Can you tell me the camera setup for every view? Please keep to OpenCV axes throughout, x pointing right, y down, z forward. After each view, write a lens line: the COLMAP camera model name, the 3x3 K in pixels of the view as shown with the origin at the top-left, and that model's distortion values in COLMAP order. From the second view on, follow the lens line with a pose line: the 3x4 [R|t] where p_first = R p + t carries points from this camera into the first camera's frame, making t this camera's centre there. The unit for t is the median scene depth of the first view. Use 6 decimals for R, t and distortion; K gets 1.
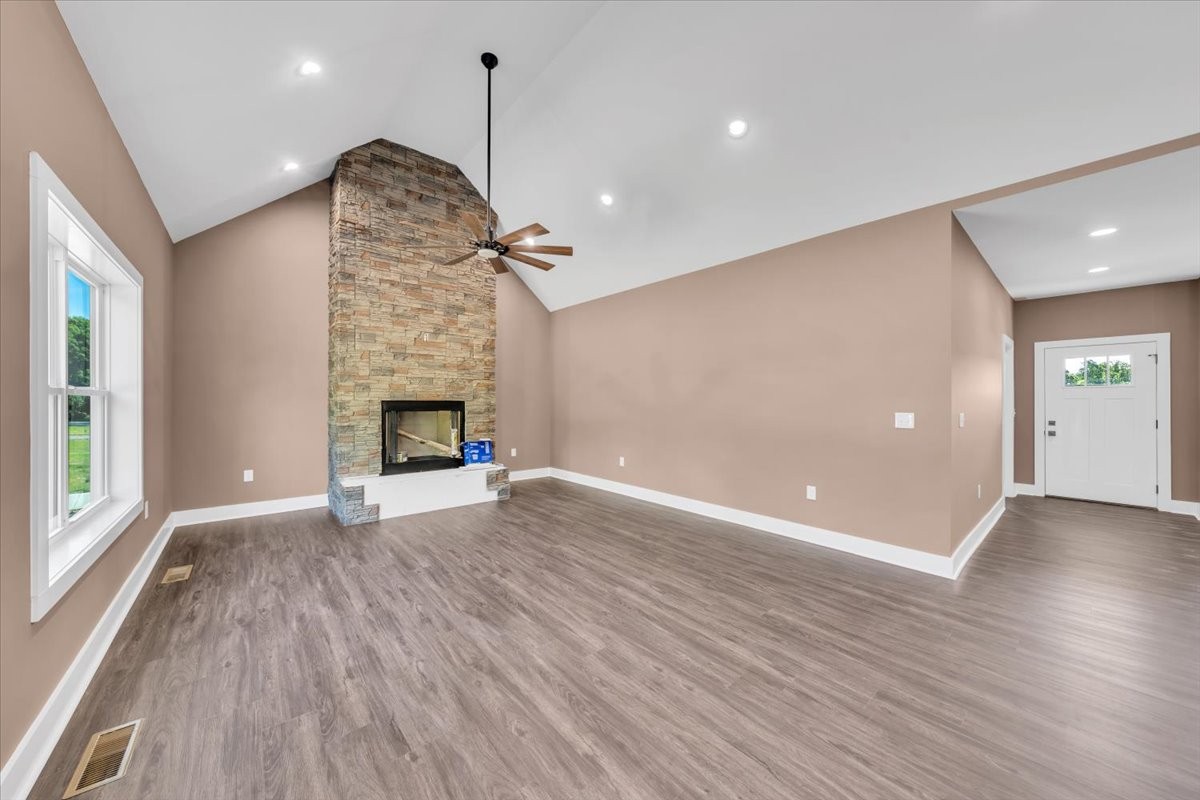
lens RADIAL K [[417.2, 0, 585.1], [0, 417.2, 402.0], [0, 0, 1]] dist [-0.000445, -0.000034]
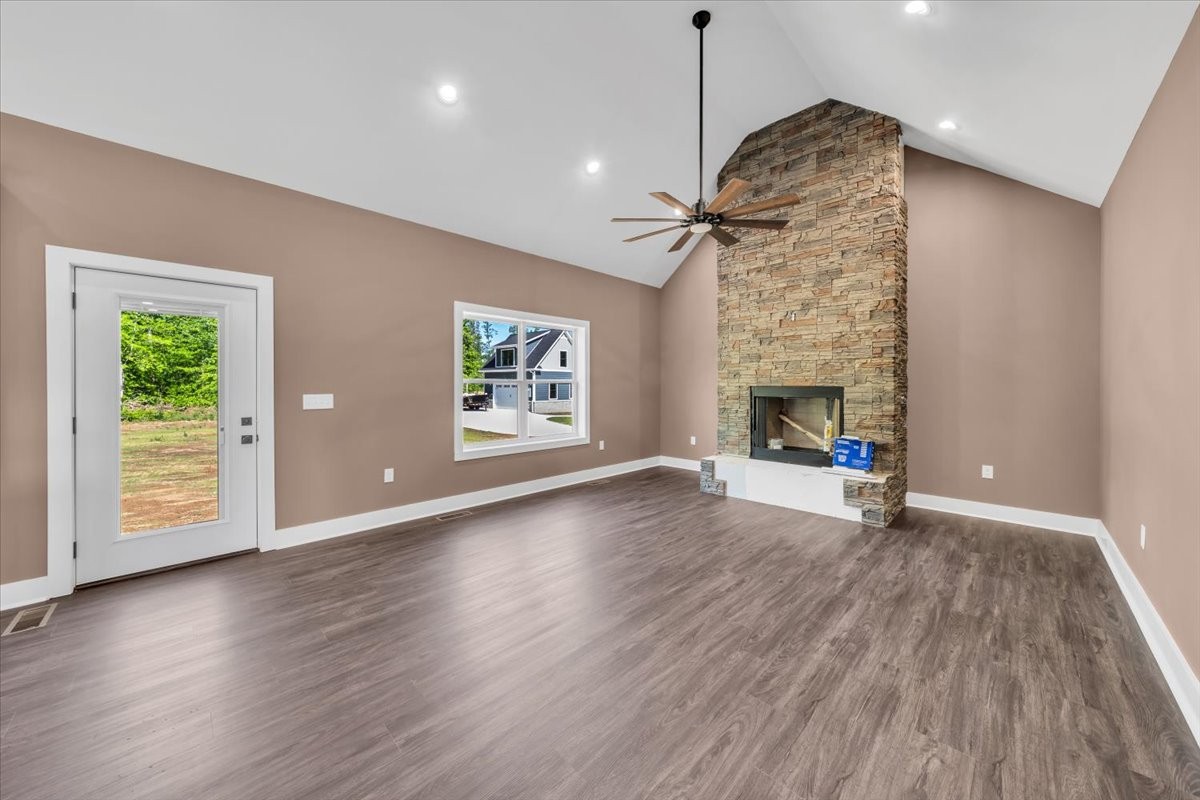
lens RADIAL K [[418.6, 0, 593.9], [0, 418.6, 390.9], [0, 0, 1]] dist [-0.000140, 0.000050]
pose [[0.098614, 0.009955, -0.995076, 0.488958], [-0.004141, 0.999945, 0.009594, 0.000191], [0.995117, 0.003175, 0.098650, 0.482386]]
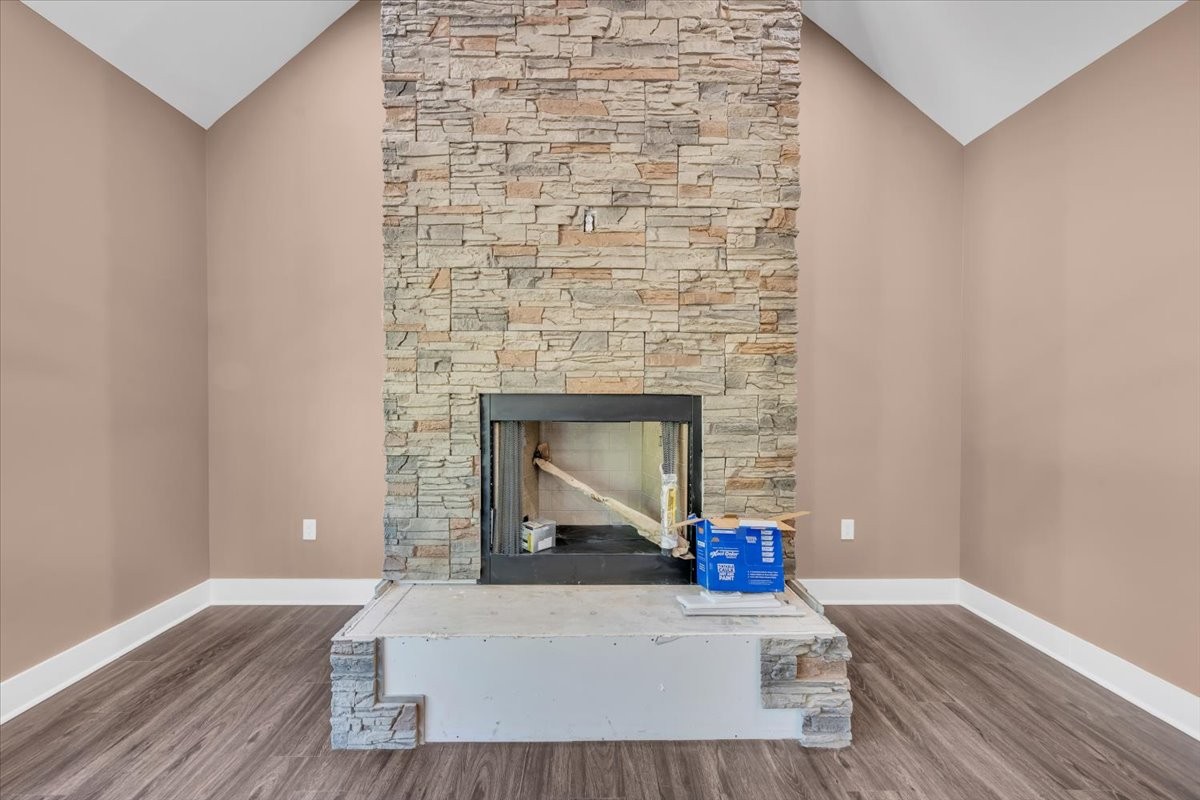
lens RADIAL K [[418.6, 0, 593.9], [0, 418.6, 390.9], [0, 0, 1]] dist [-0.000140, 0.000050]
pose [[0.786480, 0.001998, -0.617612, -0.153259], [-0.002480, 0.999997, 0.000077, -0.005993], [0.617610, 0.001471, 0.786483, 0.719005]]
